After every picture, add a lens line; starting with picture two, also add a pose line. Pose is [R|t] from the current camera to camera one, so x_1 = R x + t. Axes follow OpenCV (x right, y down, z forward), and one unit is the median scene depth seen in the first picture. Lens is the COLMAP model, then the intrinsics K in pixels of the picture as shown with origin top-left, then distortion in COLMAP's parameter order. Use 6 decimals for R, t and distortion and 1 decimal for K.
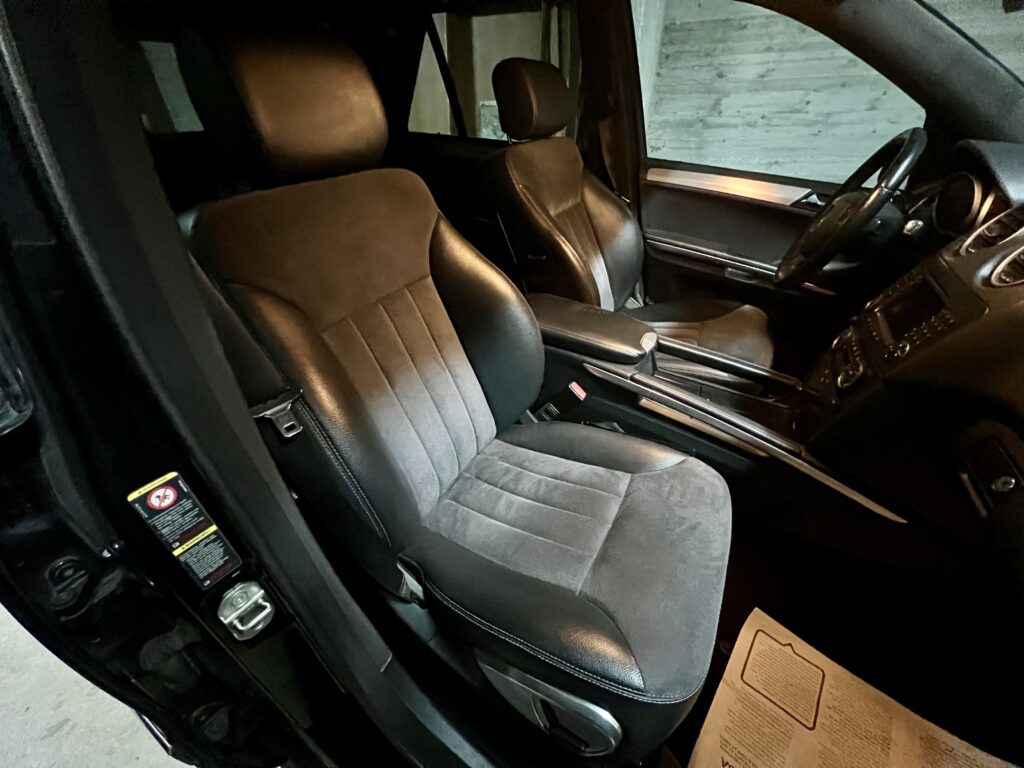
lens RADIAL K [[410.0, 0, 514.0], [0, 410.0, 384.7], [0, 0, 1]] dist [0.001580, 0.000279]
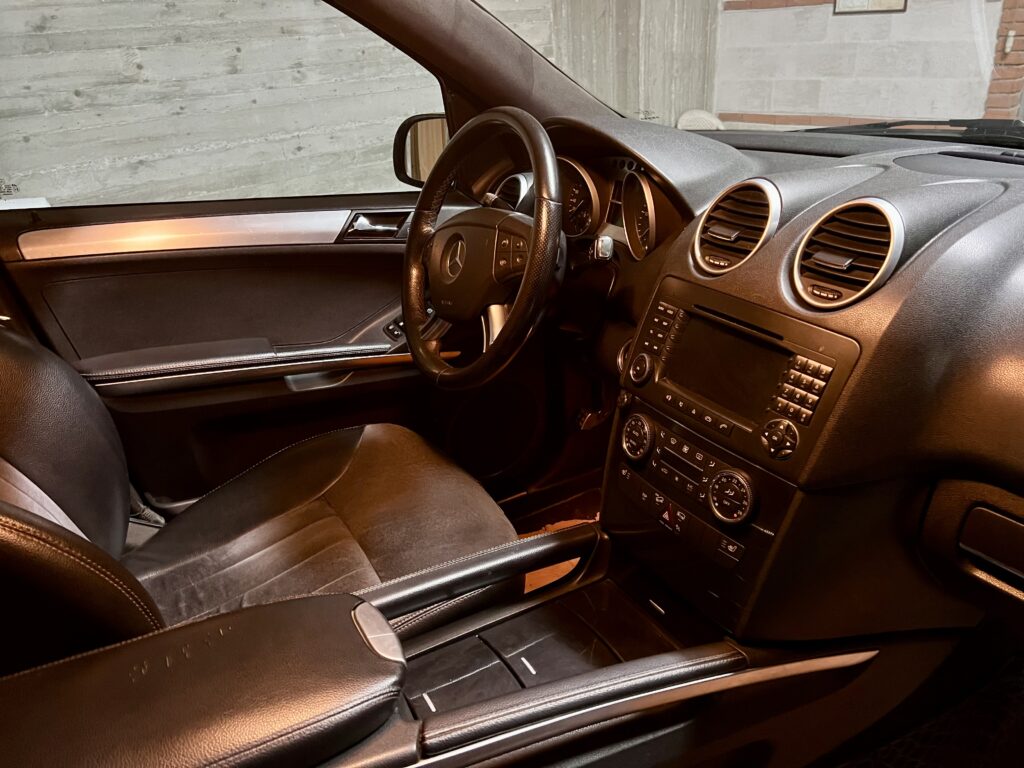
lens RADIAL K [[770.0, 0, 512.1], [0, 770.0, 384.0], [0, 0, 1]] dist [0.012062, -0.020376]
pose [[0.515409, -0.362345, 0.776569, -0.059862], [0.514173, 0.855722, 0.058021, -0.187396], [-0.685551, 0.369387, 0.627355, 0.234477]]
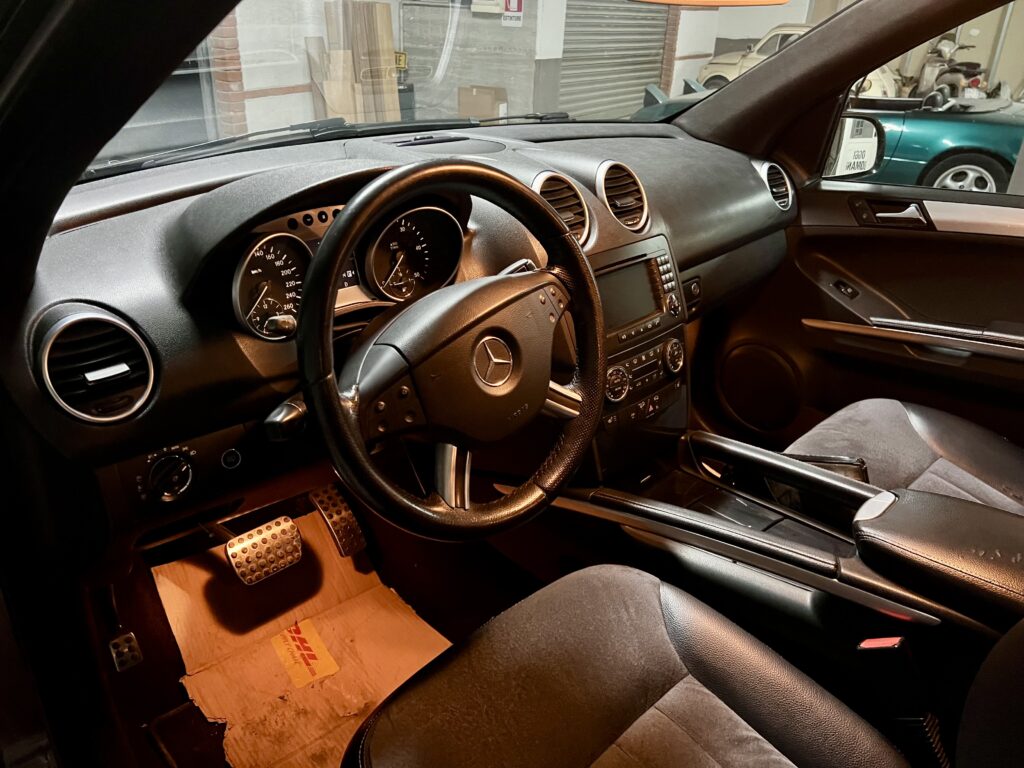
lens RADIAL K [[770.0, 0, 513.8], [0, 770.0, 379.0], [0, 0, 1]] dist [0.012062, -0.020376]
pose [[-0.967918, -0.127722, 0.216384, 0.374077], [0.122080, 0.513651, 0.849269, -0.711953], [-0.219616, 0.848439, -0.481580, 0.932684]]
